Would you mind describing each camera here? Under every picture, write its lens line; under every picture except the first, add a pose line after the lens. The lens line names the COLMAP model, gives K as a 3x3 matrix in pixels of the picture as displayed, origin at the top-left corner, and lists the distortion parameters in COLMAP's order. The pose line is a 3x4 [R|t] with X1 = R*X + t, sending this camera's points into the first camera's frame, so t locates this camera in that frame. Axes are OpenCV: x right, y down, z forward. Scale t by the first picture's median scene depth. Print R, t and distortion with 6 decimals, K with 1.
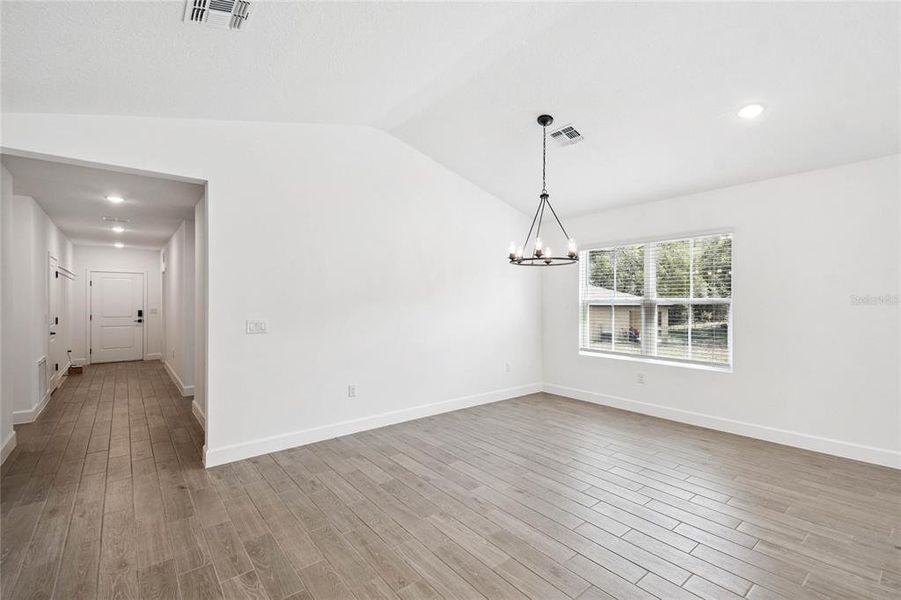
lens RADIAL K [[394.7, 0, 447.1], [0, 394.7, 303.6], [0, 0, 1]] dist [0.031781, -0.003345]
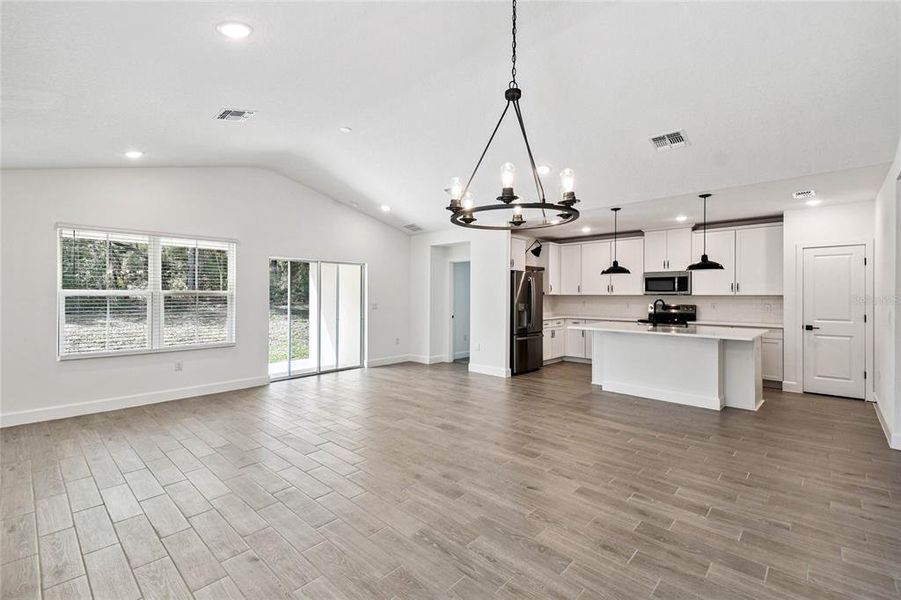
lens RADIAL K [[394.7, 0, 451.9], [0, 394.7, 295.3], [0, 0, 1]] dist [0.031781, -0.003345]
pose [[-0.989436, -0.002032, -0.144954, 0.439270], [-0.003137, 0.999968, 0.007393, -0.005175], [0.144935, 0.007770, -0.989411, 1.635383]]
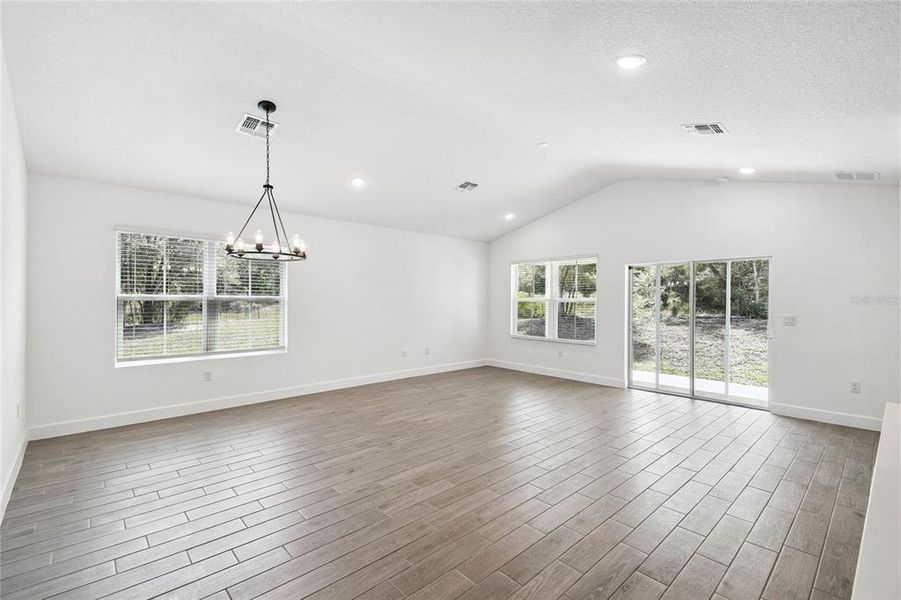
lens RADIAL K [[394.7, 0, 449.9], [0, 394.7, 301.1], [0, 0, 1]] dist [0.031781, -0.003345]
pose [[-0.067755, -0.004058, 0.997694, -0.789049], [0.000837, 0.999991, 0.004124, -0.002508], [-0.997702, 0.001115, -0.067751, 0.678806]]
